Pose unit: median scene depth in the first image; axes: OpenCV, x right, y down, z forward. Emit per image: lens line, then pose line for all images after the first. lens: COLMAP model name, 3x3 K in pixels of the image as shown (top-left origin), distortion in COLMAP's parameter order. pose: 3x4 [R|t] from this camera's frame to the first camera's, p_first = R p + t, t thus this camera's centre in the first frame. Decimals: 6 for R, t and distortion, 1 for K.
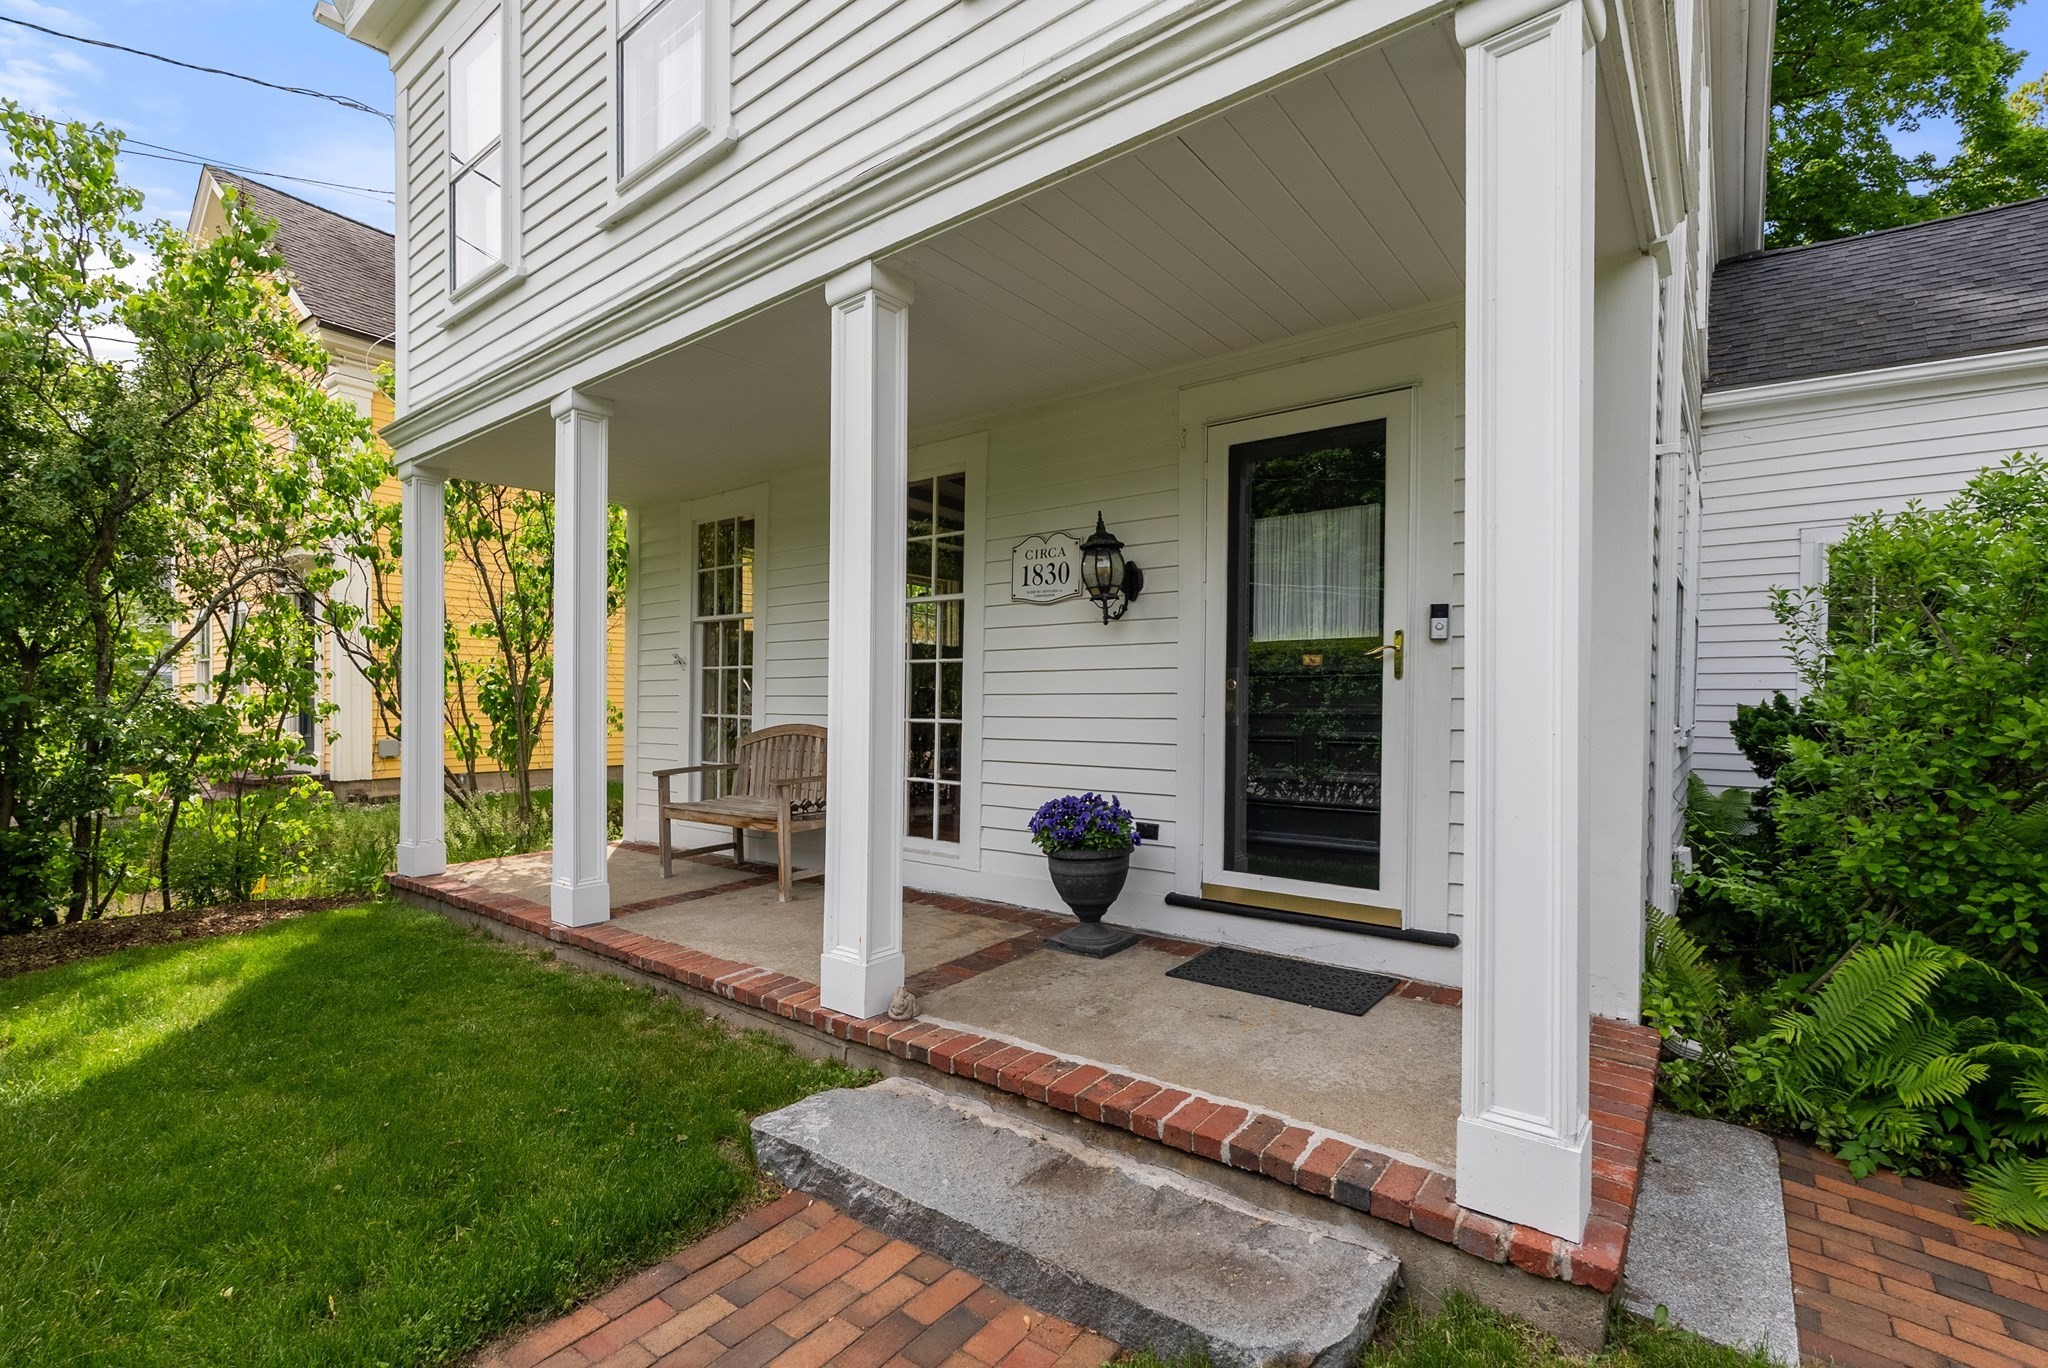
lens RADIAL K [[915.5, 0, 1020.4], [0, 915.5, 695.3], [0, 0, 1]] dist [-0.002435, 0.000014]
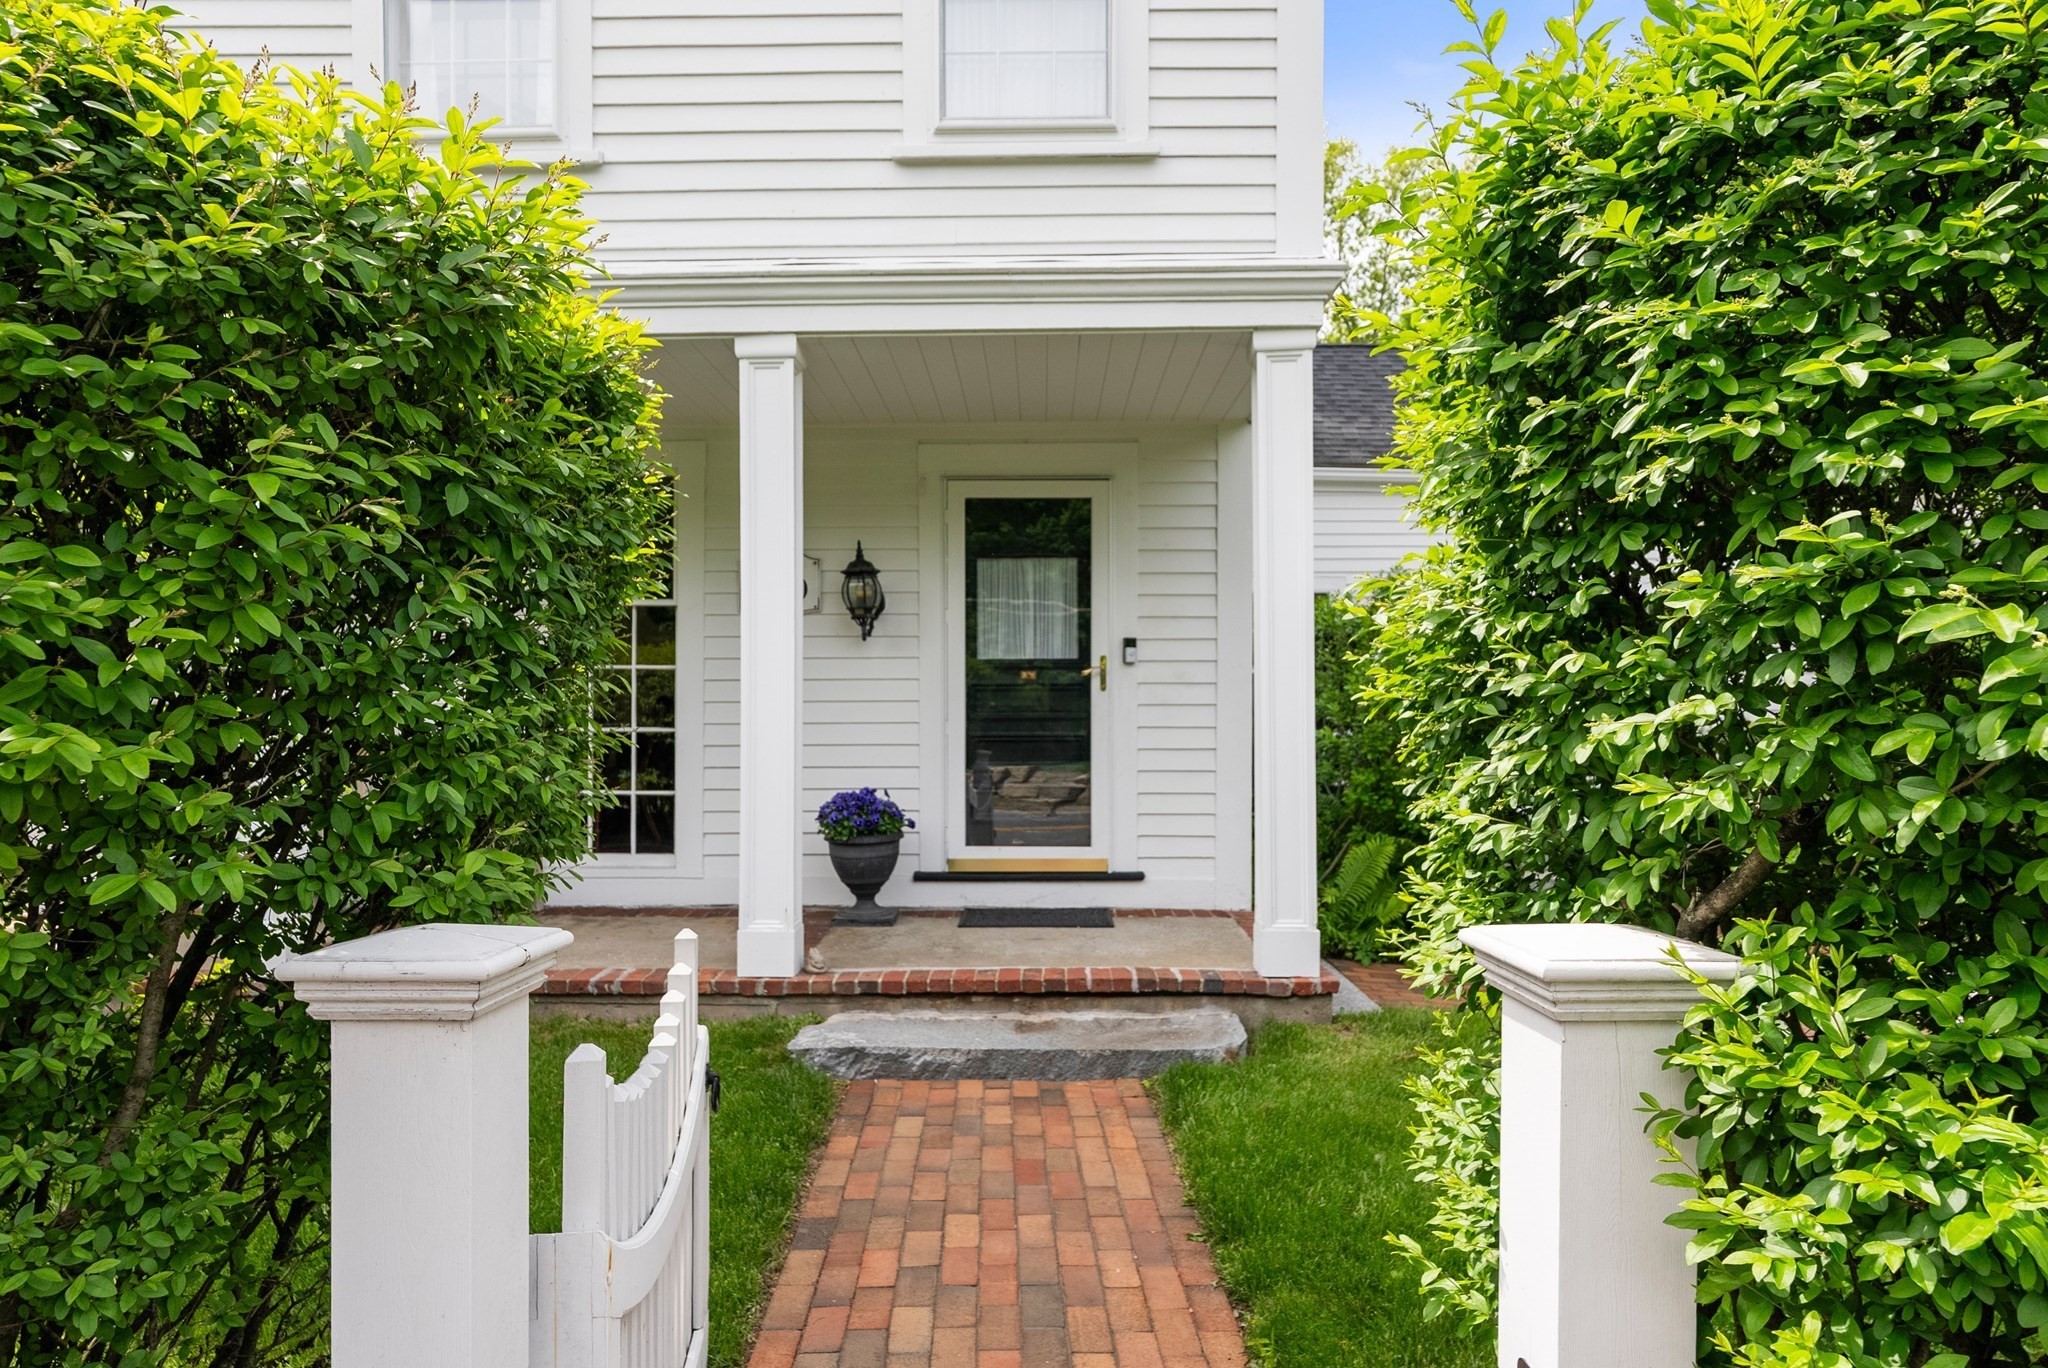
lens RADIAL K [[1179.4, 0, 1021.2], [0, 1179.4, 688.4], [0, 0, 1]] dist [0.001202, 0.000126]
pose [[0.806521, 0.007499, 0.591158, -0.727223], [0.001341, 0.999894, -0.014514, 0.004154], [-0.591204, 0.012499, 0.806425, -0.351606]]
